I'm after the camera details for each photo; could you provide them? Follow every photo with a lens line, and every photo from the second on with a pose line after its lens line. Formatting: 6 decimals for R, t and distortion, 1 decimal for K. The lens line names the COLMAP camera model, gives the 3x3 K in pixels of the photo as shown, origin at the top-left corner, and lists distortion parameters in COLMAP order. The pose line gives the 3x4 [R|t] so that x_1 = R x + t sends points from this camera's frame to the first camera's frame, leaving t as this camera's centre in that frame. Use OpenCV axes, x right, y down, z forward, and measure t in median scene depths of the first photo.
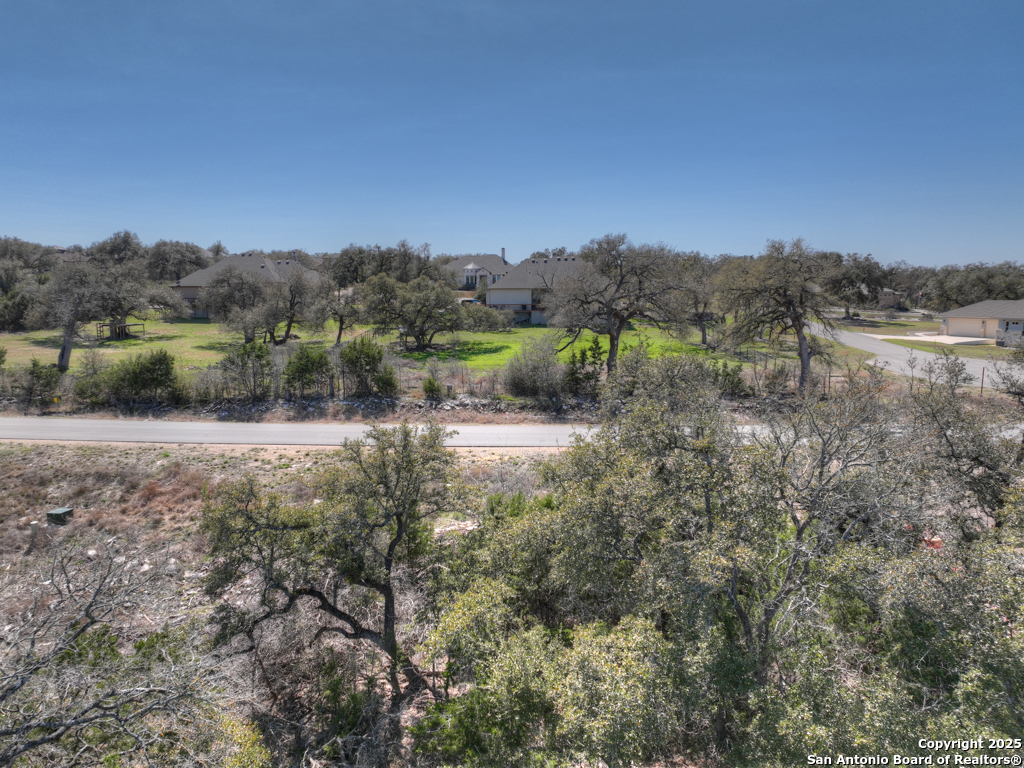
lens RADIAL K [[718.9, 0, 512.0], [0, 718.9, 384.0], [0, 0, 1]] dist [-0.001198, 0.019001]
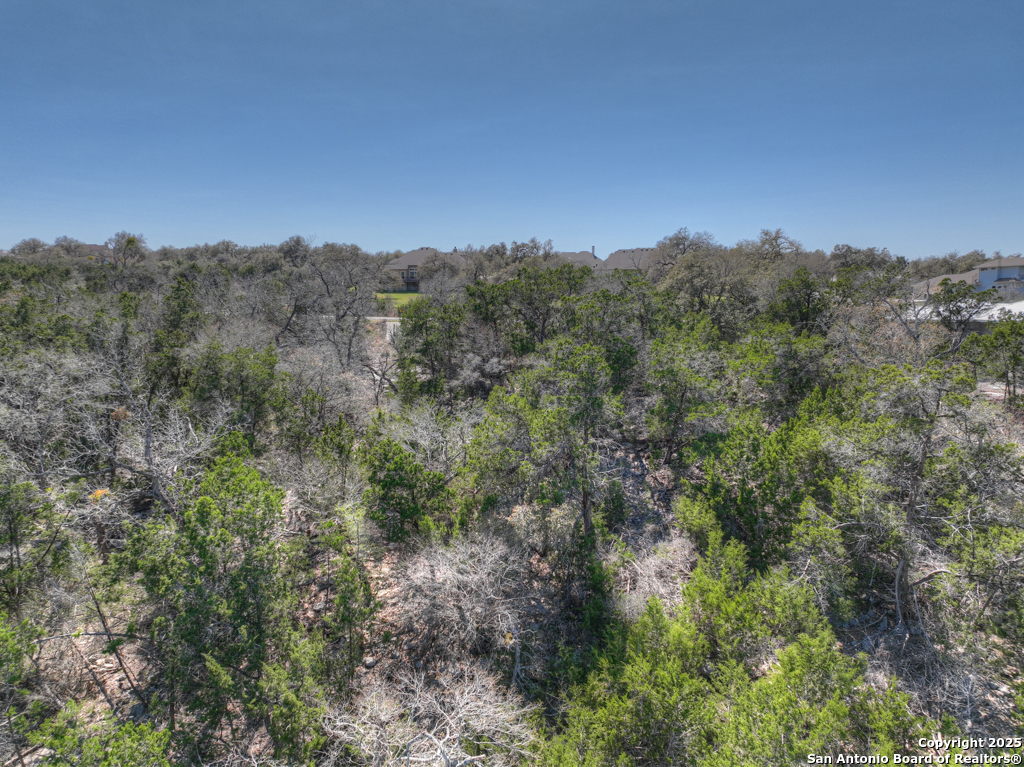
lens RADIAL K [[718.9, 0, 512.0], [0, 718.9, 383.5], [0, 0, 1]] dist [-0.001198, 0.019001]
pose [[0.995892, 0.010813, -0.089897, -0.064723], [-0.011813, 0.999874, -0.010602, 0.117406], [0.089771, 0.011620, 0.995895, -0.474249]]
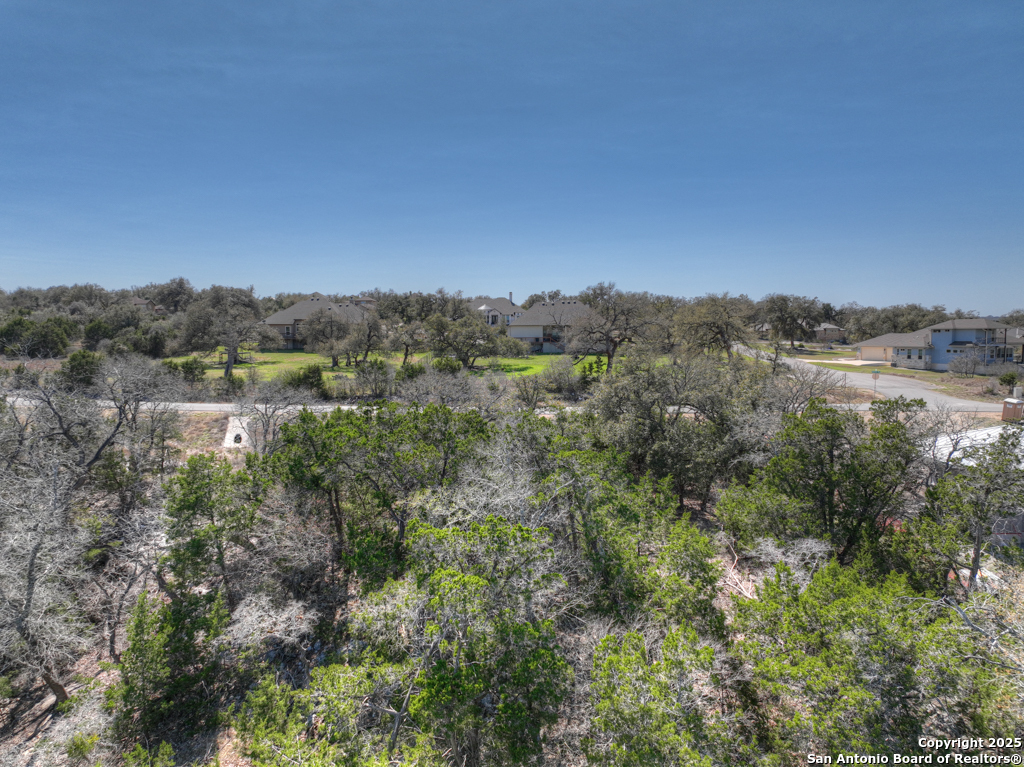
lens RADIAL K [[718.9, 0, 512.0], [0, 718.9, 383.5], [0, 0, 1]] dist [-0.001198, 0.019001]
pose [[0.999863, -0.003445, 0.016187, -0.049585], [0.004332, 0.998475, -0.055033, 0.042079], [-0.015972, 0.055096, 0.998353, -0.279943]]
